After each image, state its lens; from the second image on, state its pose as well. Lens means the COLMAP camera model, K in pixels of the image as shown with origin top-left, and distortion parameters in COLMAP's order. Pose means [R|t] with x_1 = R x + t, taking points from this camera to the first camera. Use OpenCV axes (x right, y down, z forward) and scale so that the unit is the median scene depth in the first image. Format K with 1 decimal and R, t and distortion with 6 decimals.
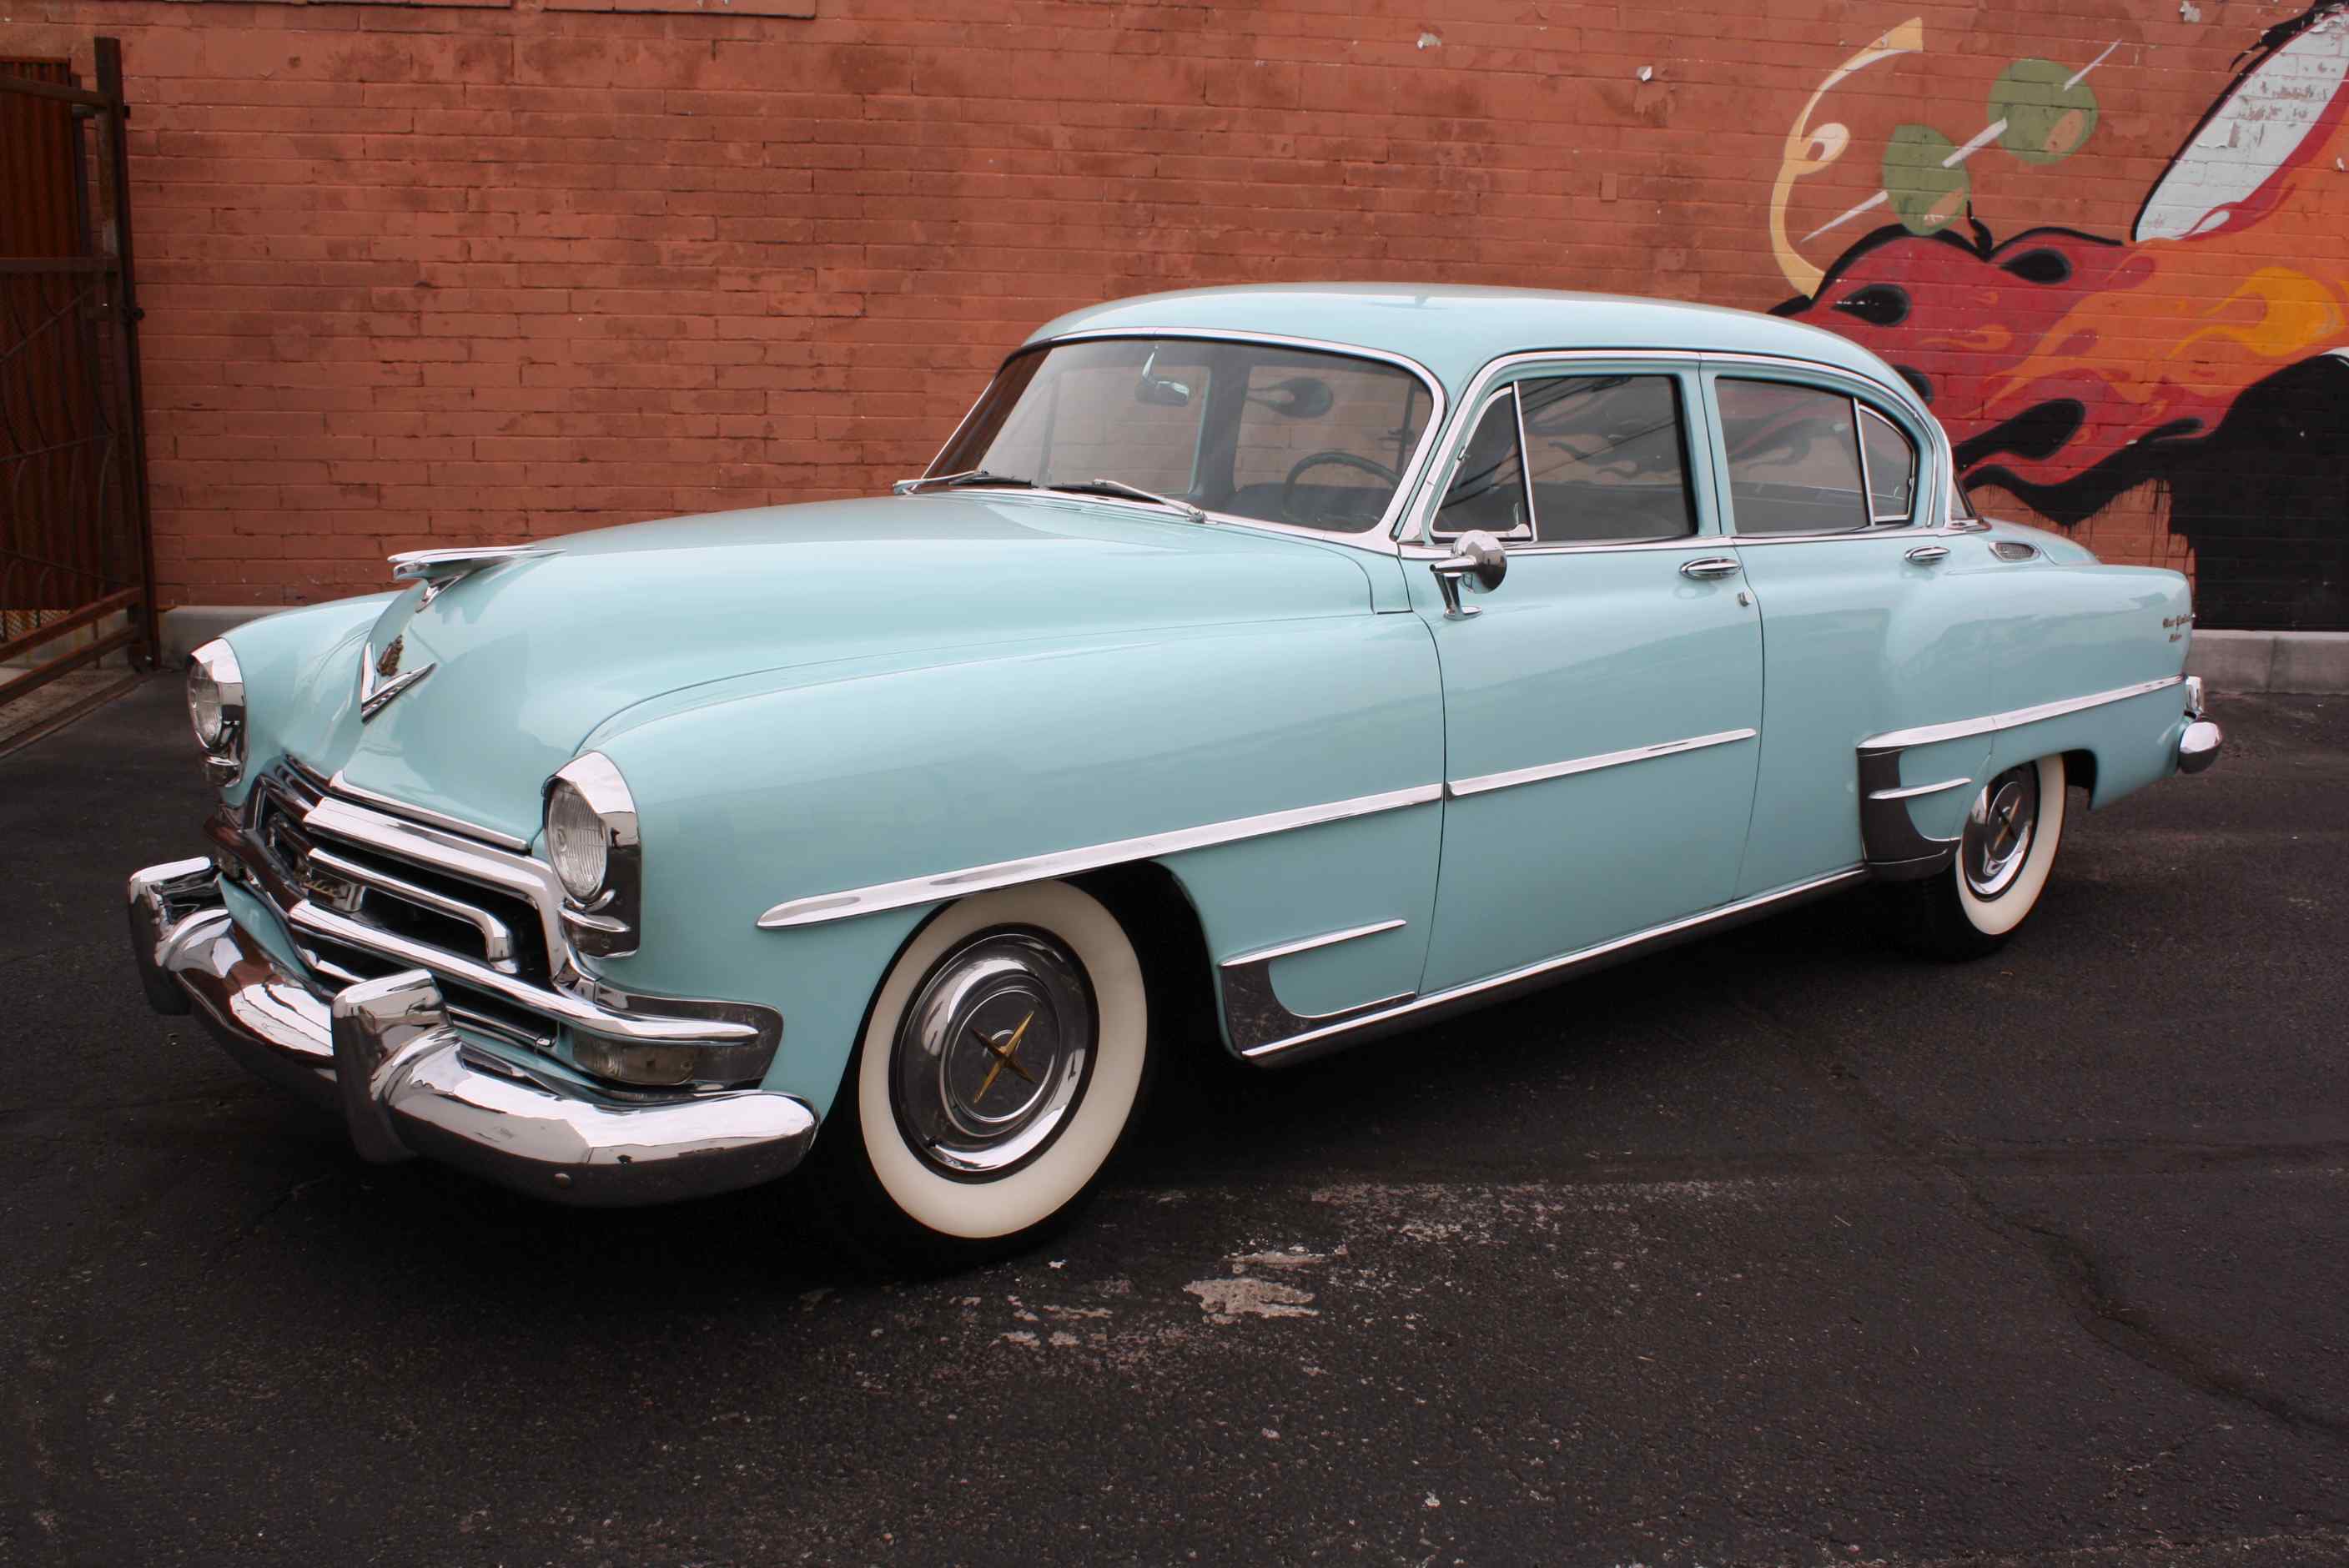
lens RADIAL K [[2193.4, 0, 1173.1], [0, 2193.4, 783.6], [0, 0, 1]] dist [-0.146469, 0.148316]
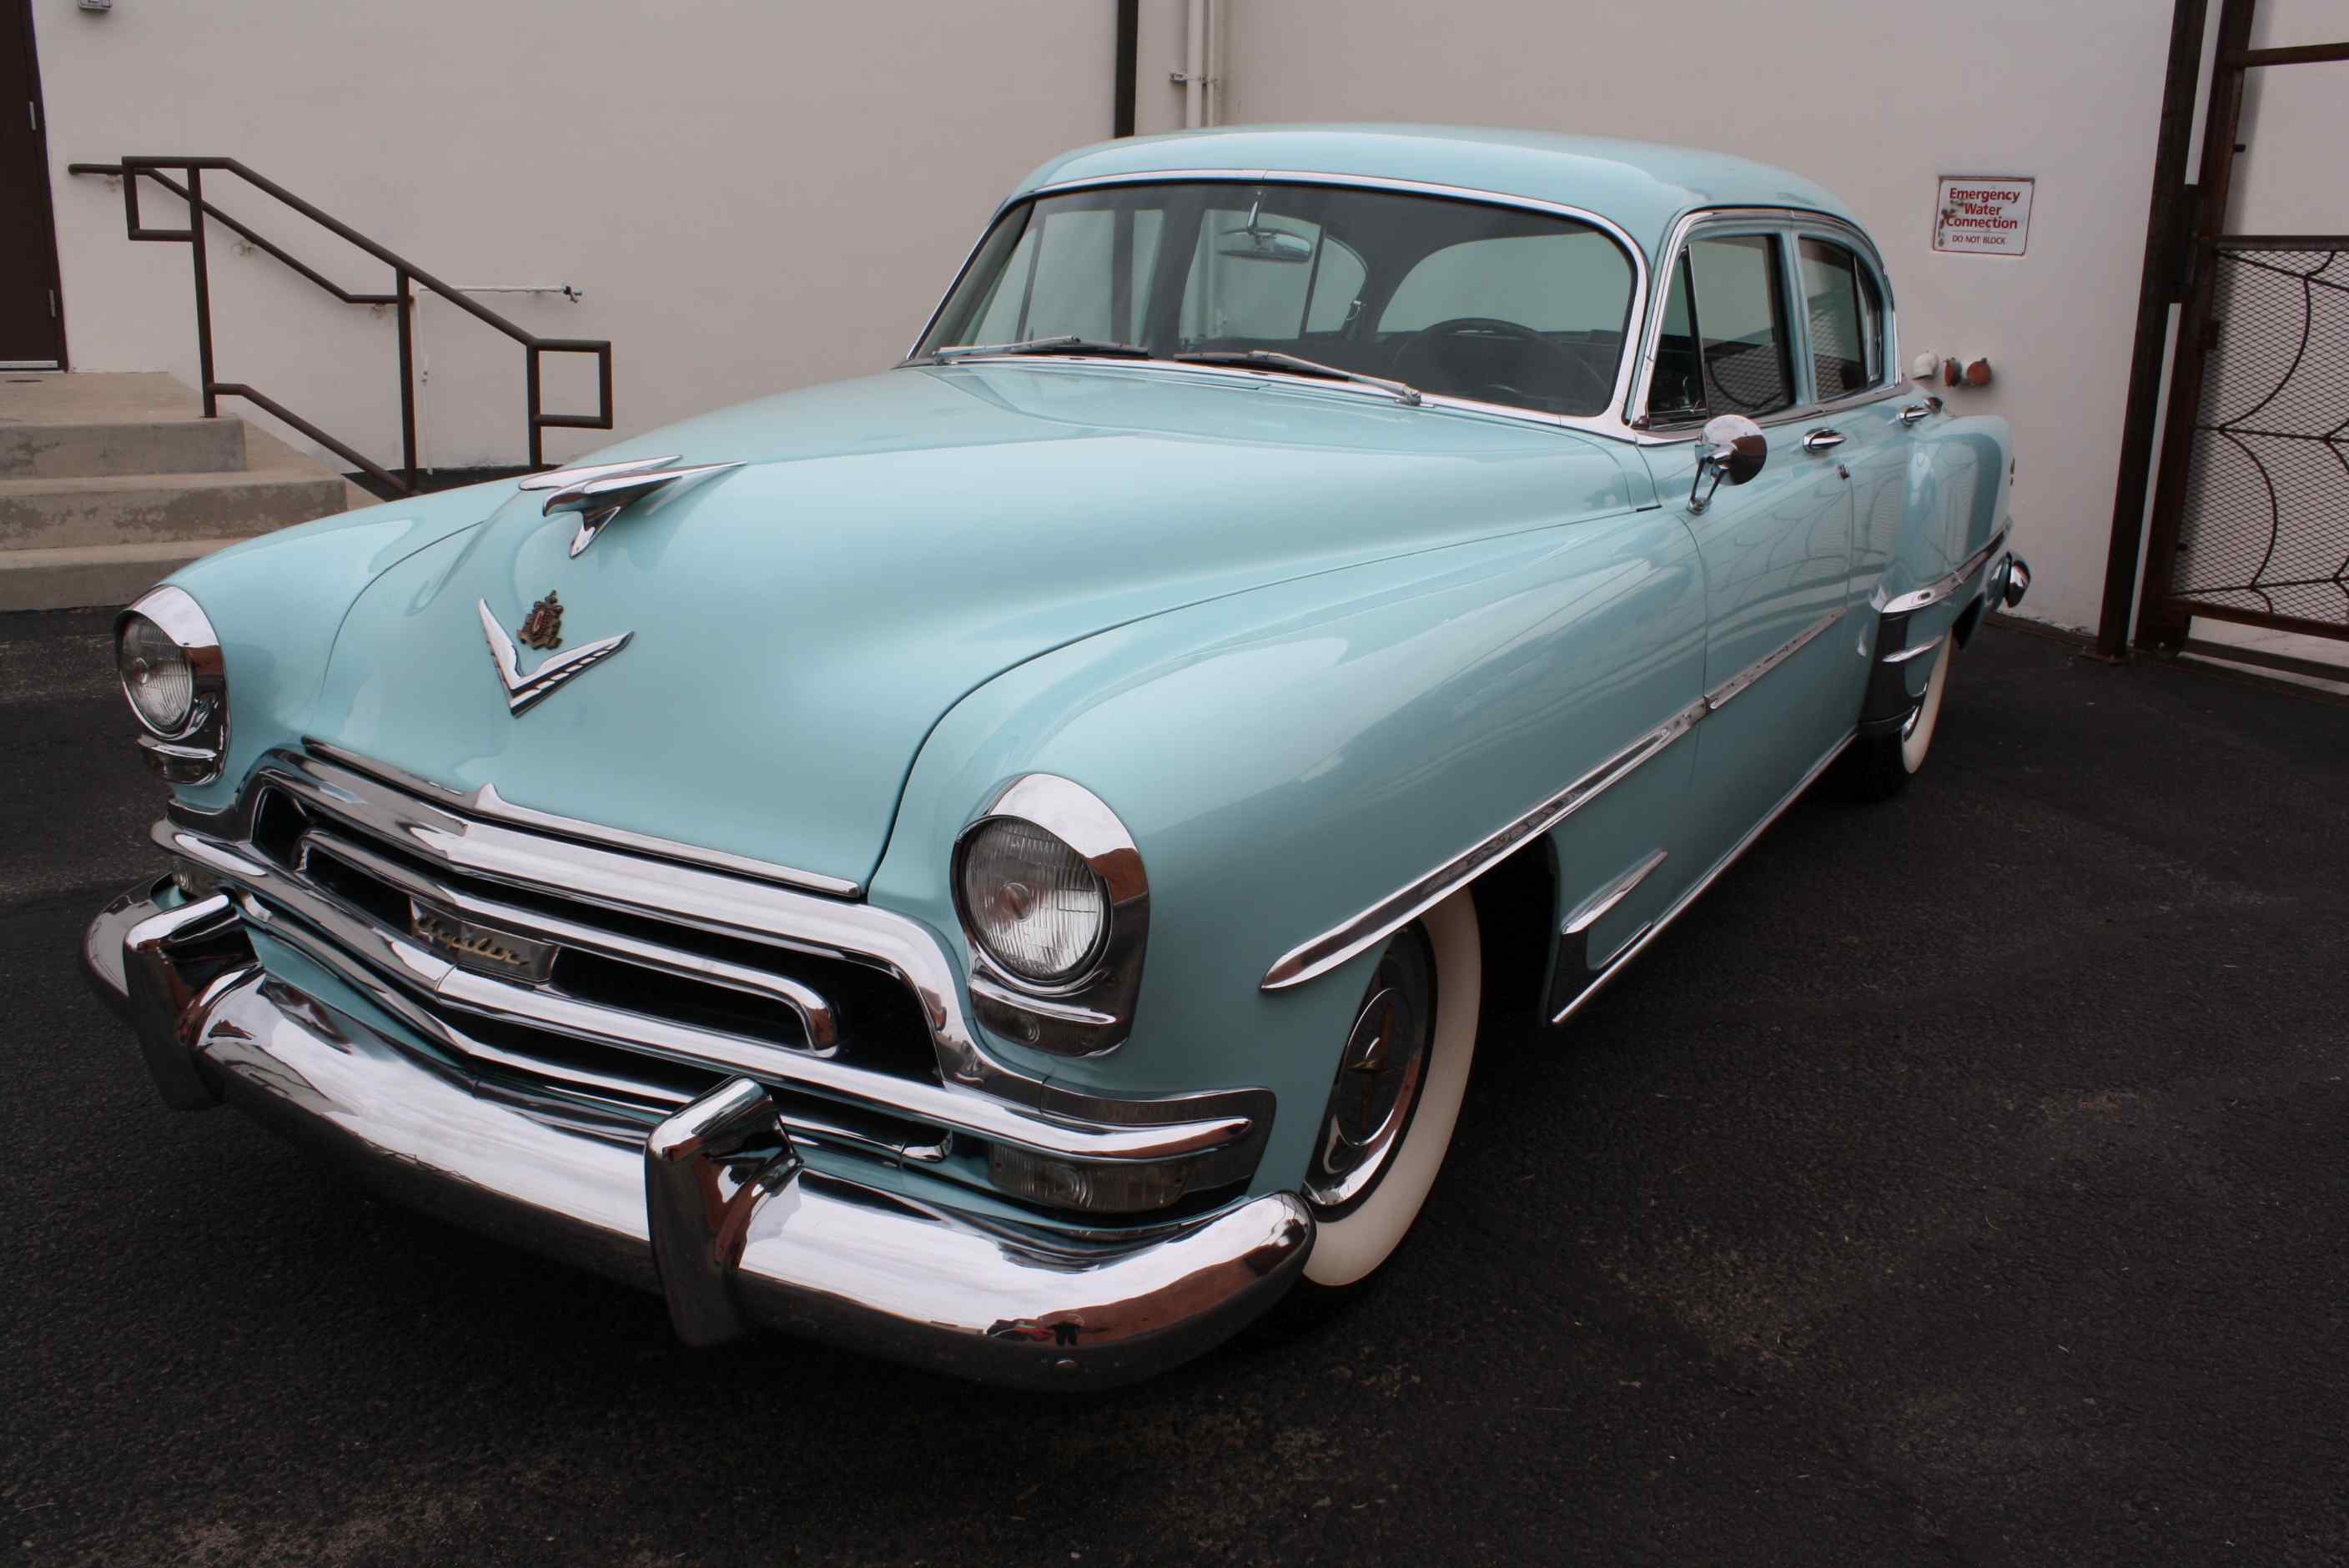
lens RADIAL K [[1980.6, 0, 1179.4], [0, 1980.6, 783.8], [0, 0, 1]] dist [-0.162285, 0.142678]
pose [[0.961638, -0.065913, 0.266286, -0.132360], [0.037283, 0.993101, 0.111181, -0.027420], [-0.271777, -0.096988, 0.957460, 0.121863]]
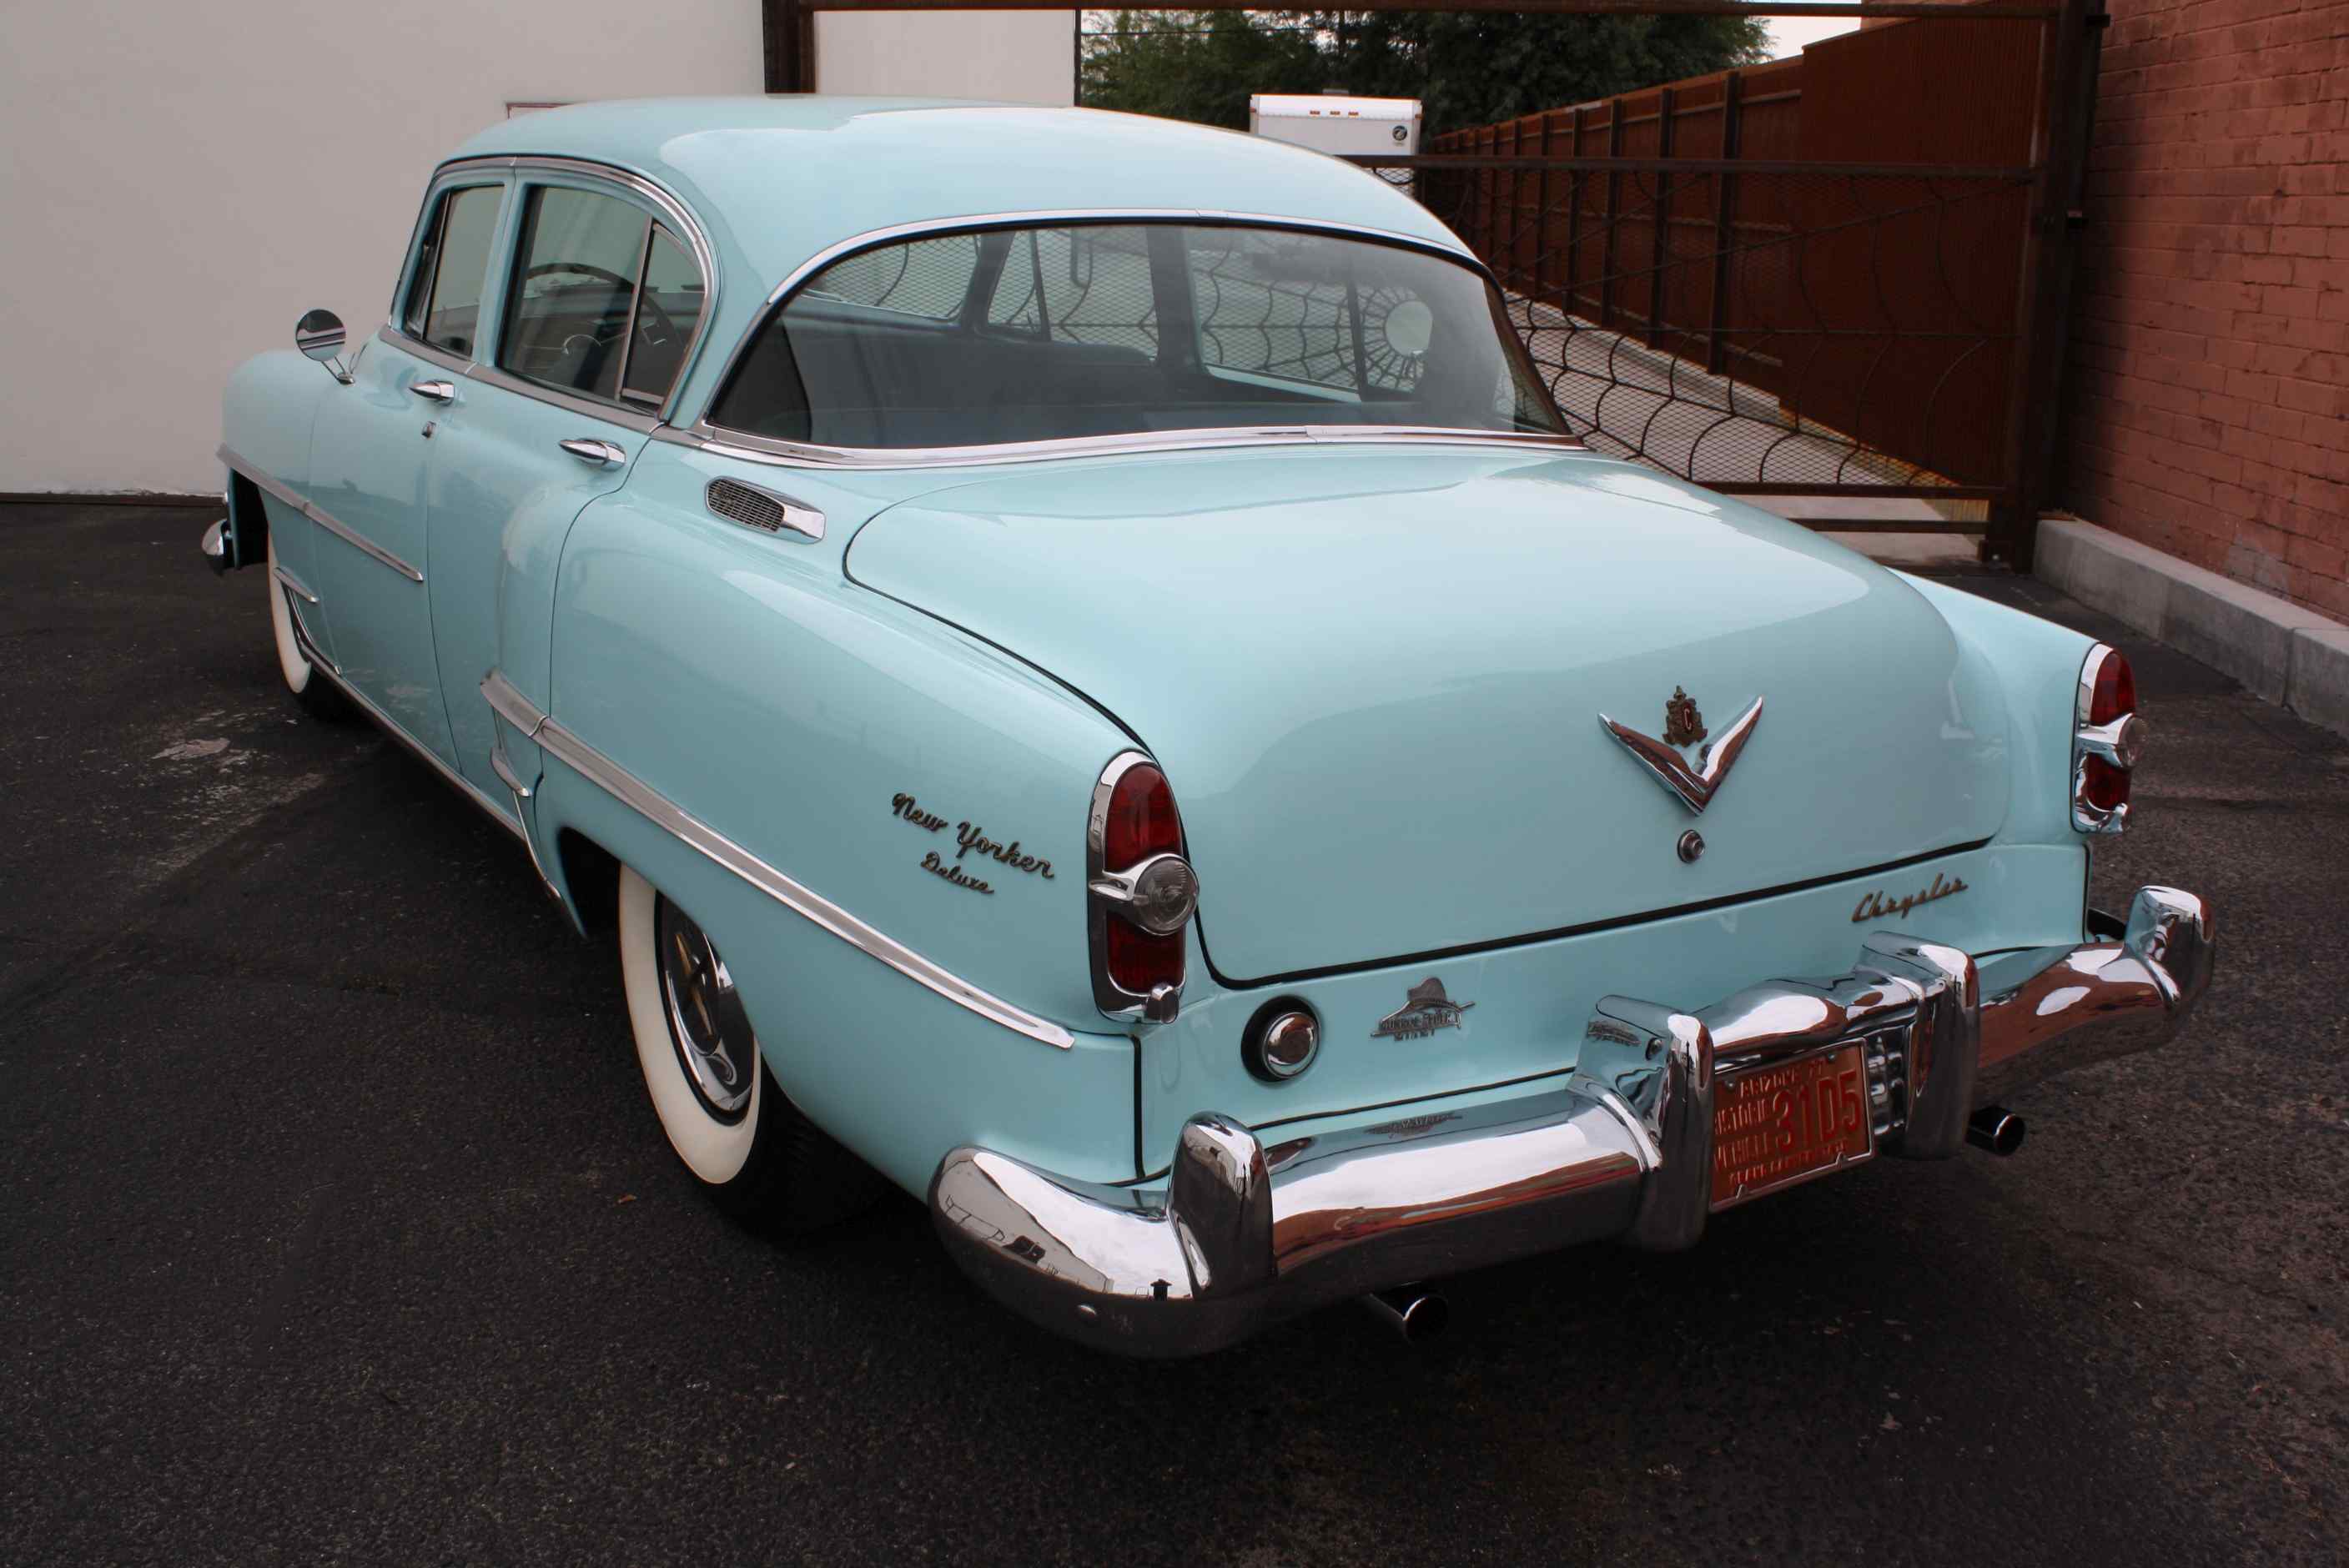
lens RADIAL K [[2124.8, 0, 1187.3], [0, 2124.8, 776.8], [0, 0, 1]] dist [-0.164269, 0.164587]
pose [[-0.155988, 0.233288, -0.959815, 0.548542], [-0.235631, 0.934868, 0.265519, -0.129364], [0.959242, 0.267580, -0.090858, 0.721806]]
